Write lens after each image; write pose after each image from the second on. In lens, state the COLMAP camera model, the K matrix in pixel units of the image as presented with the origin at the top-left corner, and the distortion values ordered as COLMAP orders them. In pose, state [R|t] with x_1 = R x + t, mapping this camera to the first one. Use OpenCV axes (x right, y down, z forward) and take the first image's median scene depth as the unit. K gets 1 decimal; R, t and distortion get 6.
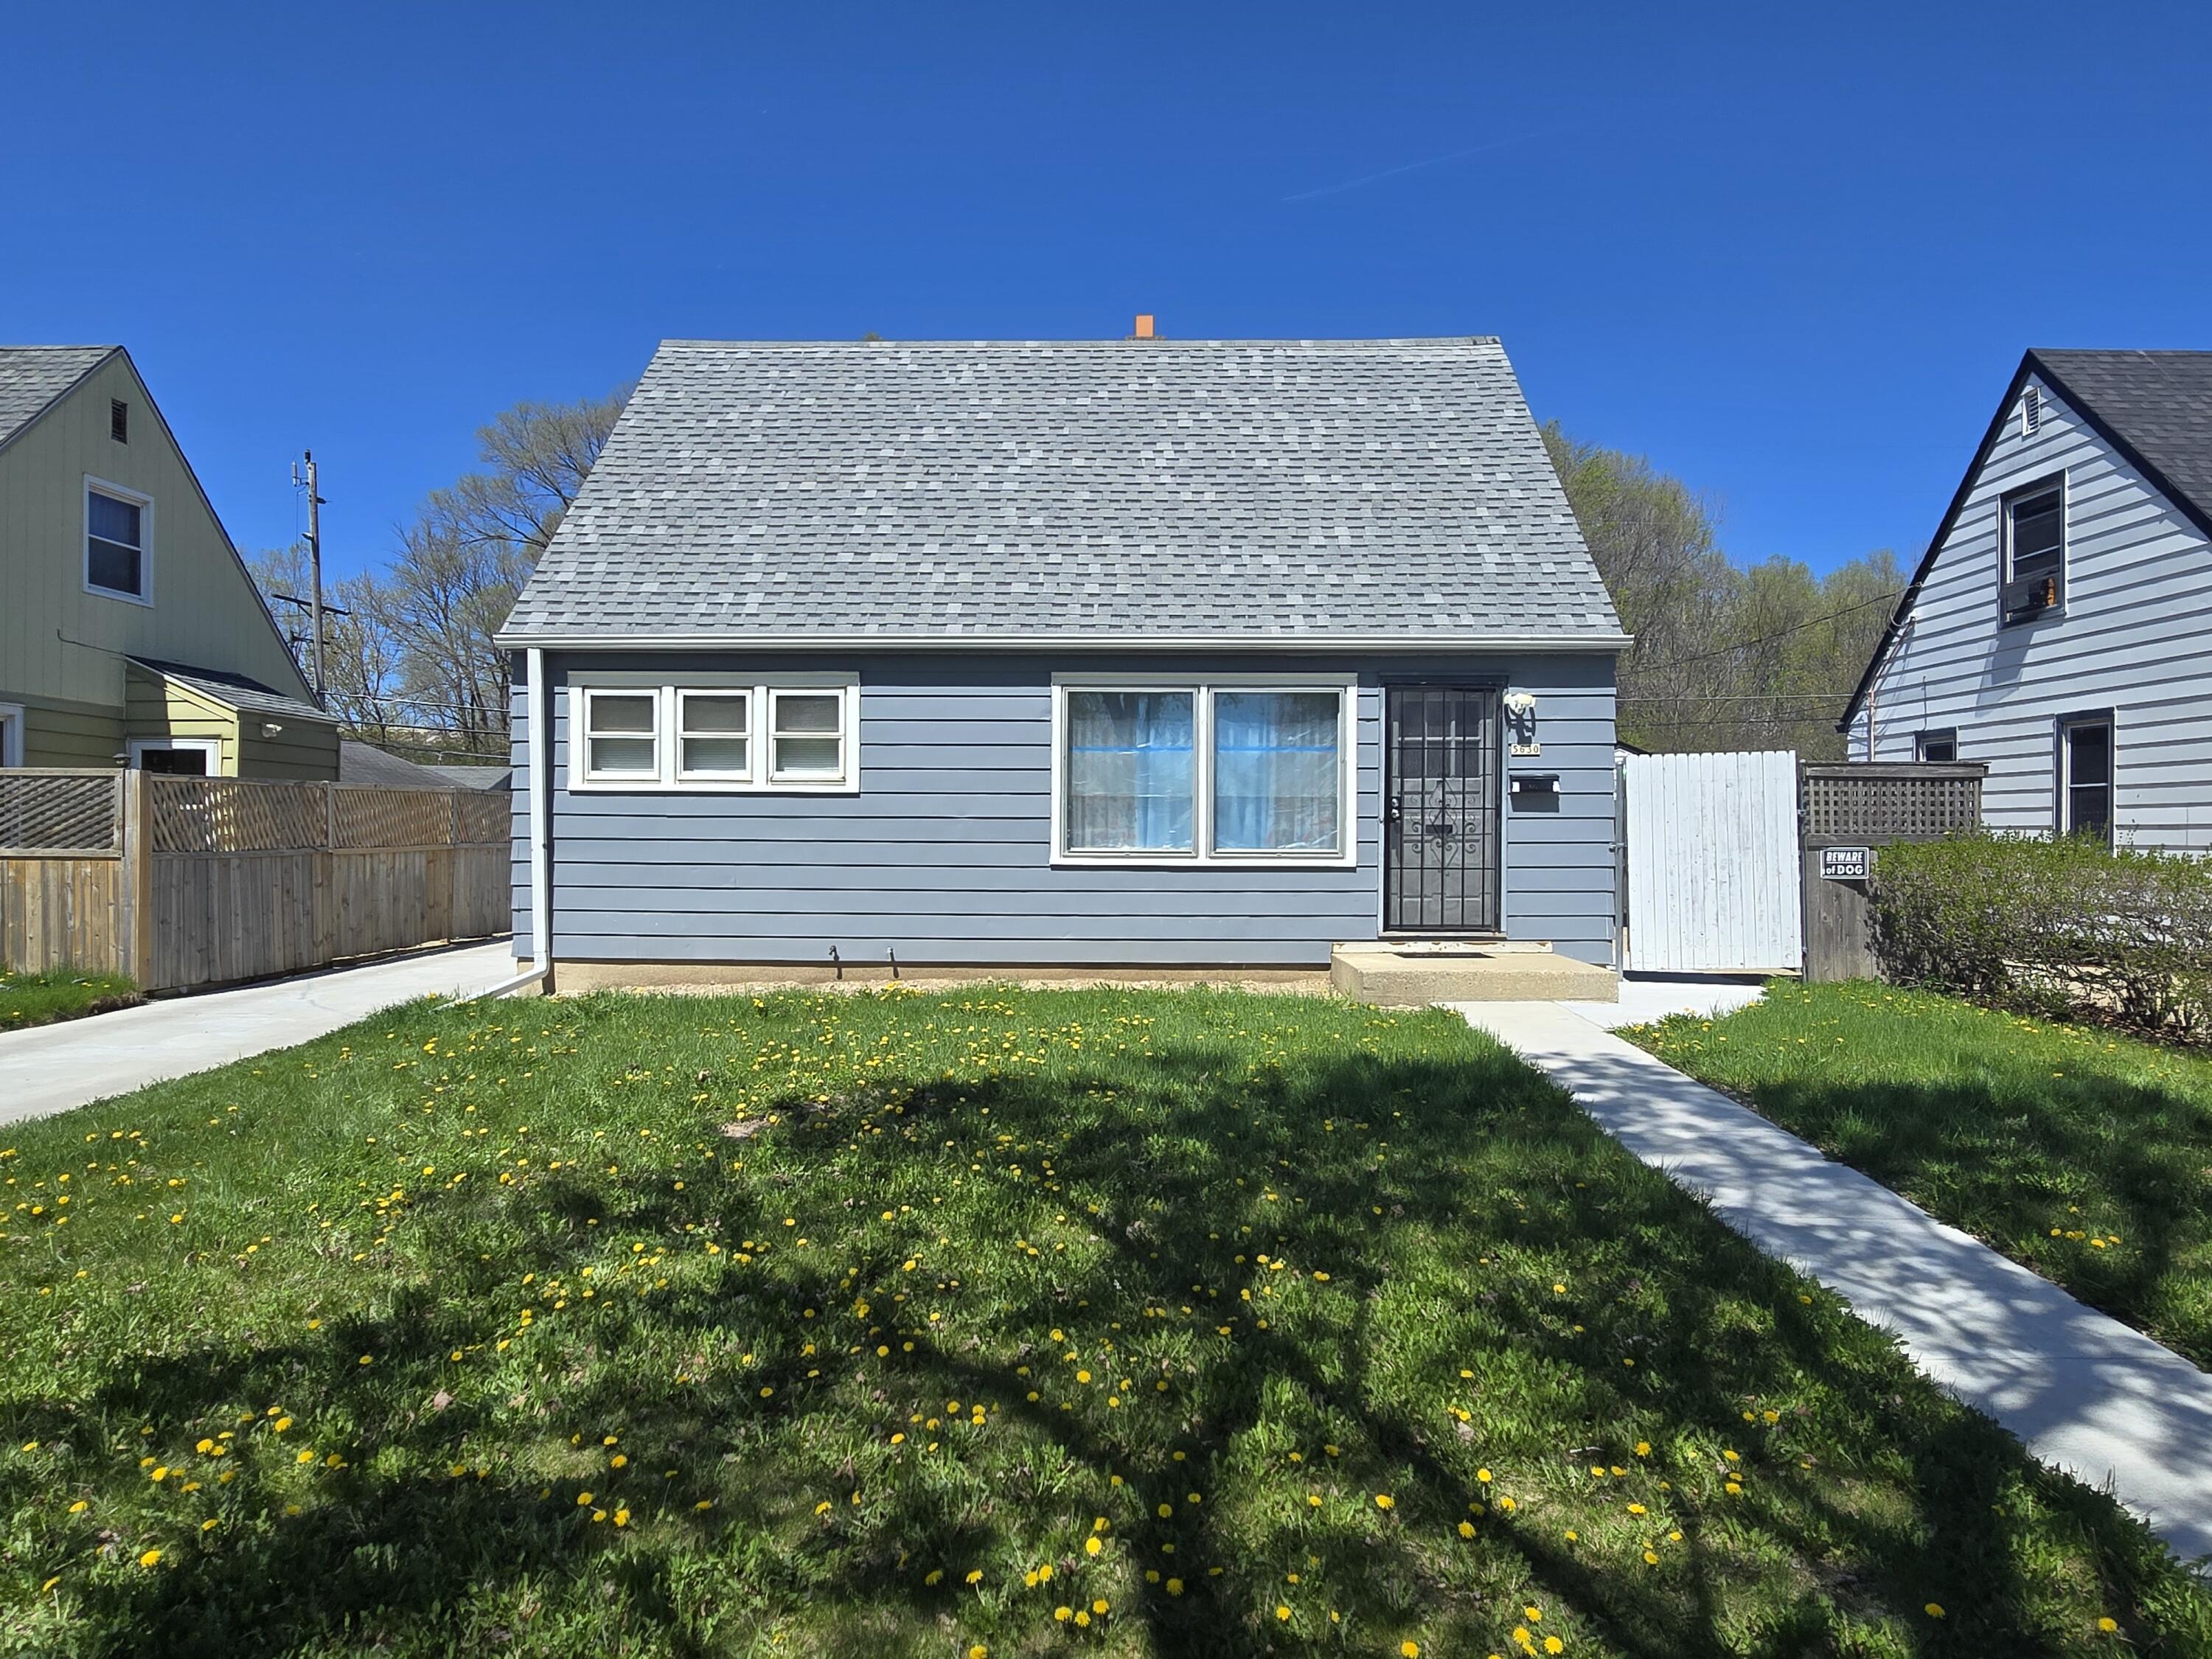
lens RADIAL K [[892.6, 0, 1104.5], [0, 892.6, 825.1], [0, 0, 1]] dist [-0.001572, -0.000161]
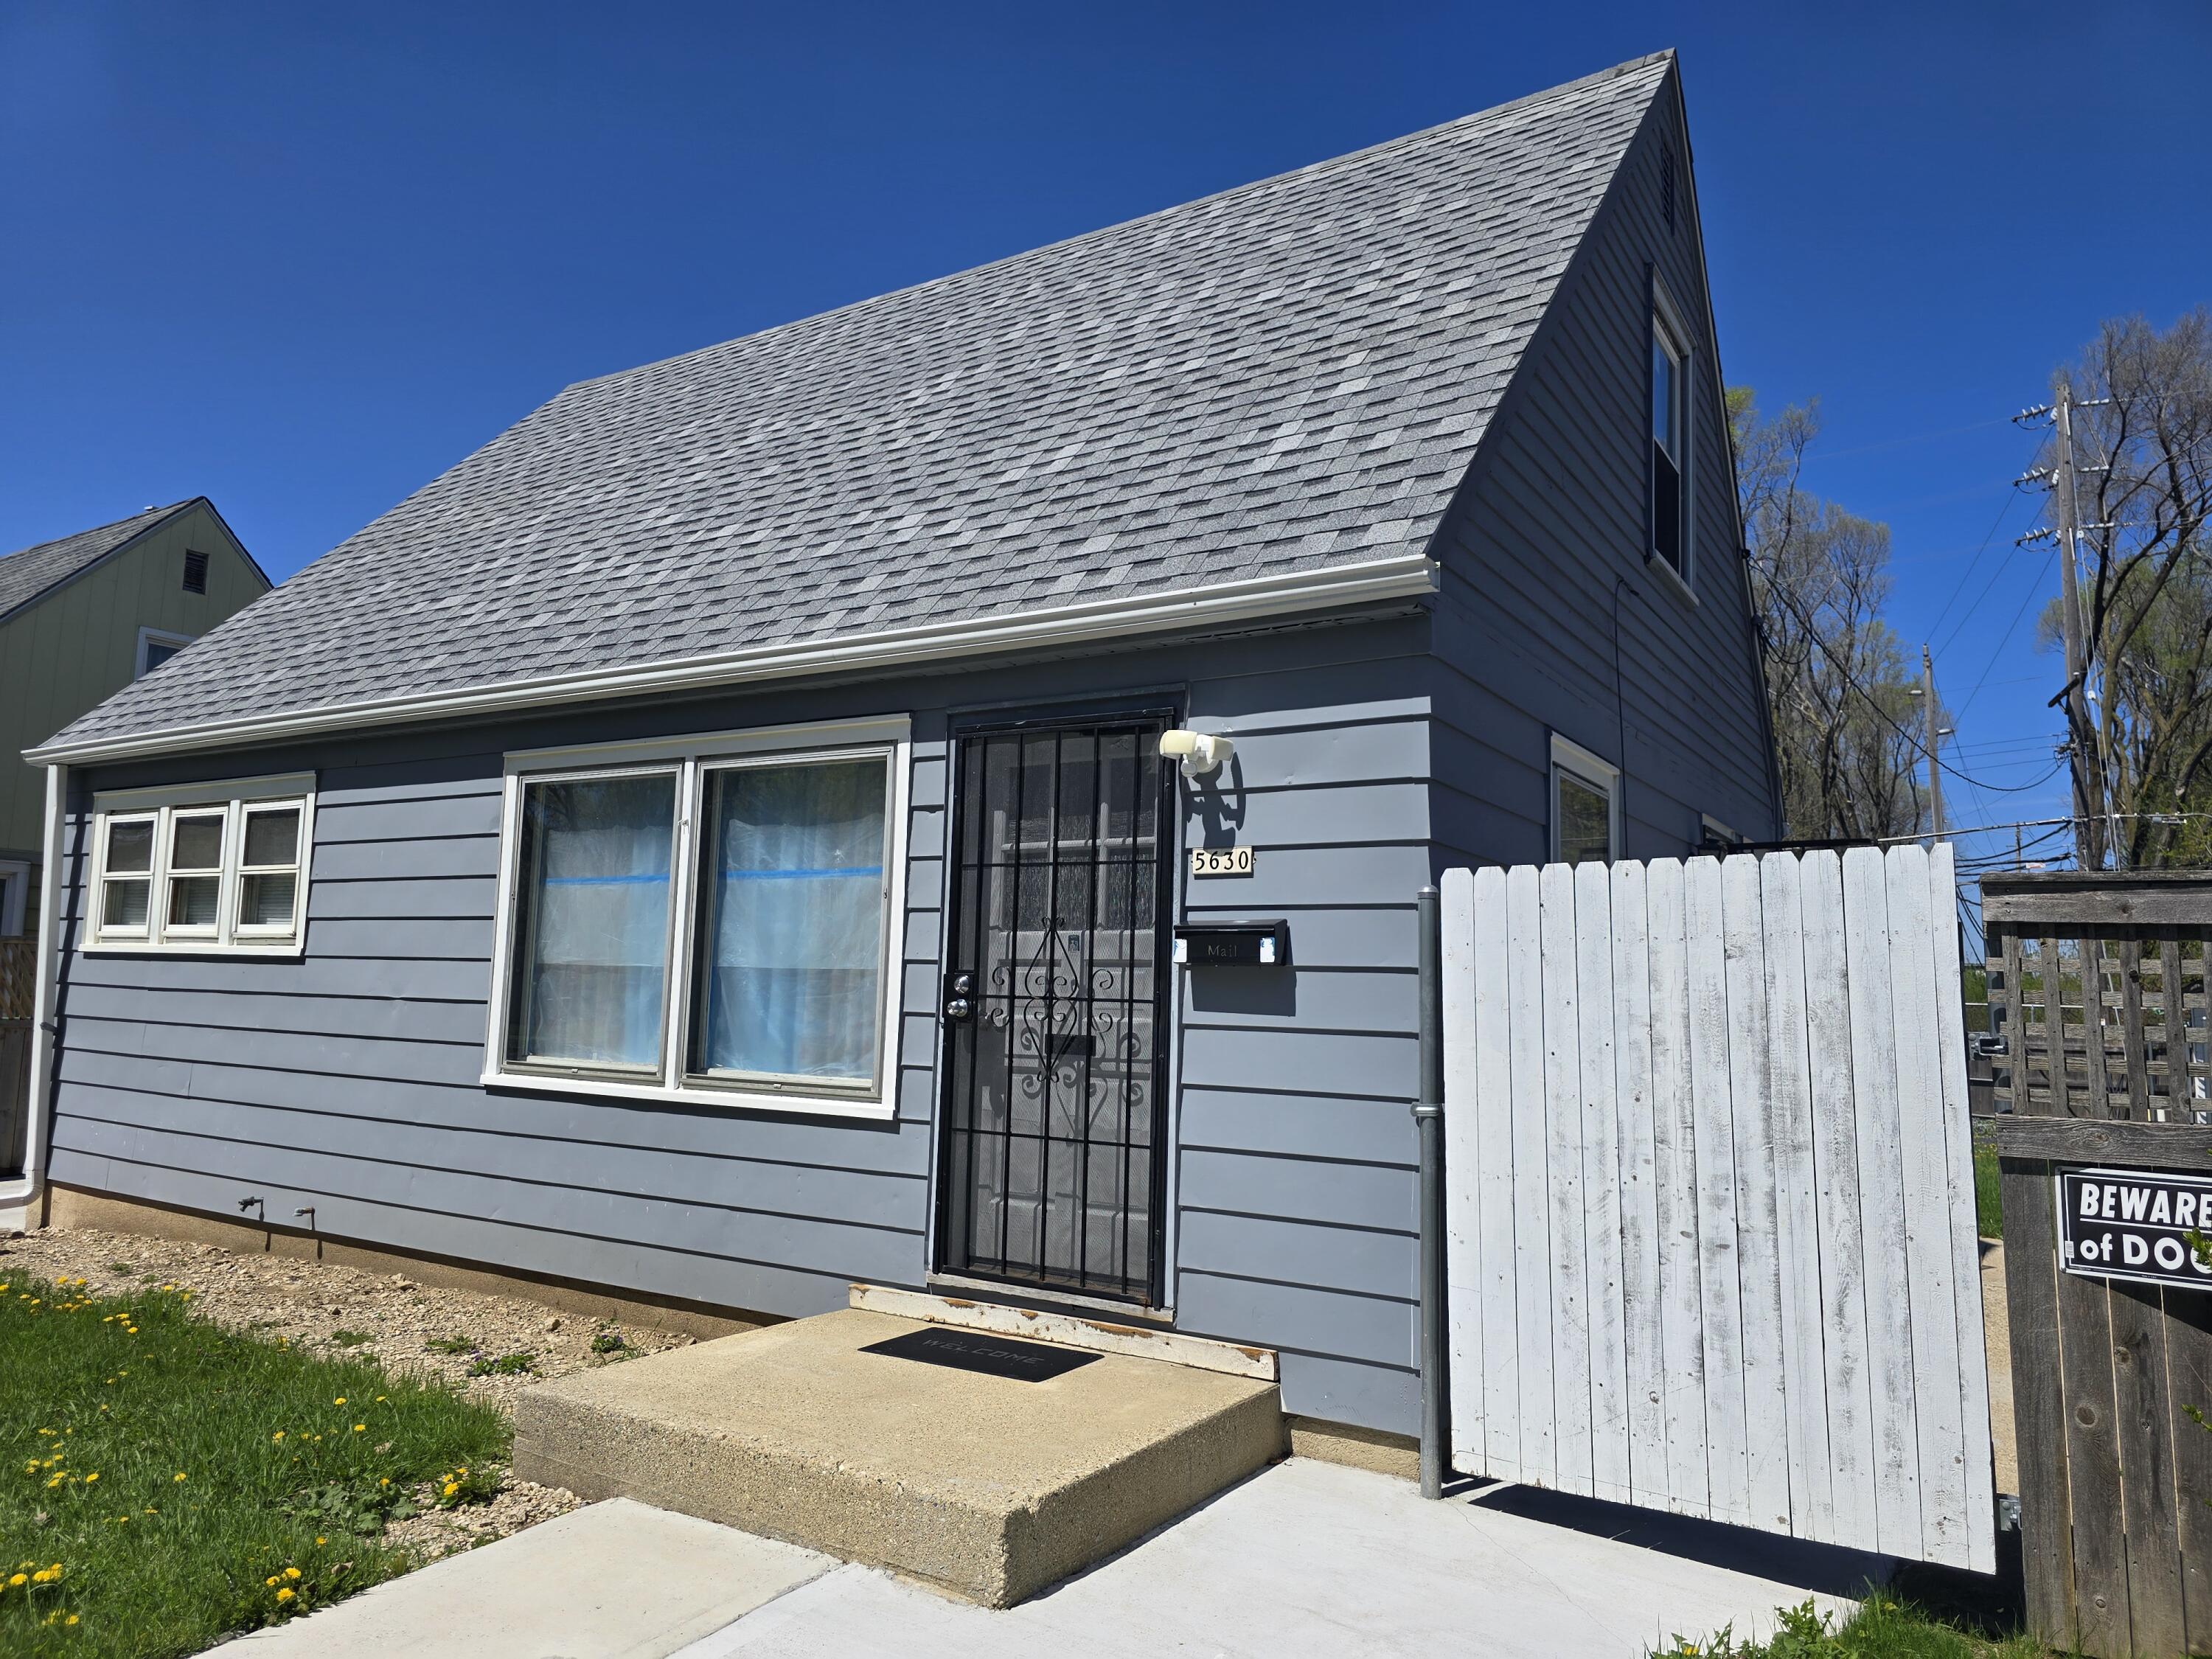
lens RADIAL K [[1477.7, 0, 1104.3], [0, 1477.7, 839.2], [0, 0, 1]] dist [0.043933, -0.006023]
pose [[0.846835, -0.035318, -0.530682, 0.791148], [-0.016324, 0.995597, -0.092309, -0.031040], [0.531605, 0.086833, 0.842529, 0.390750]]
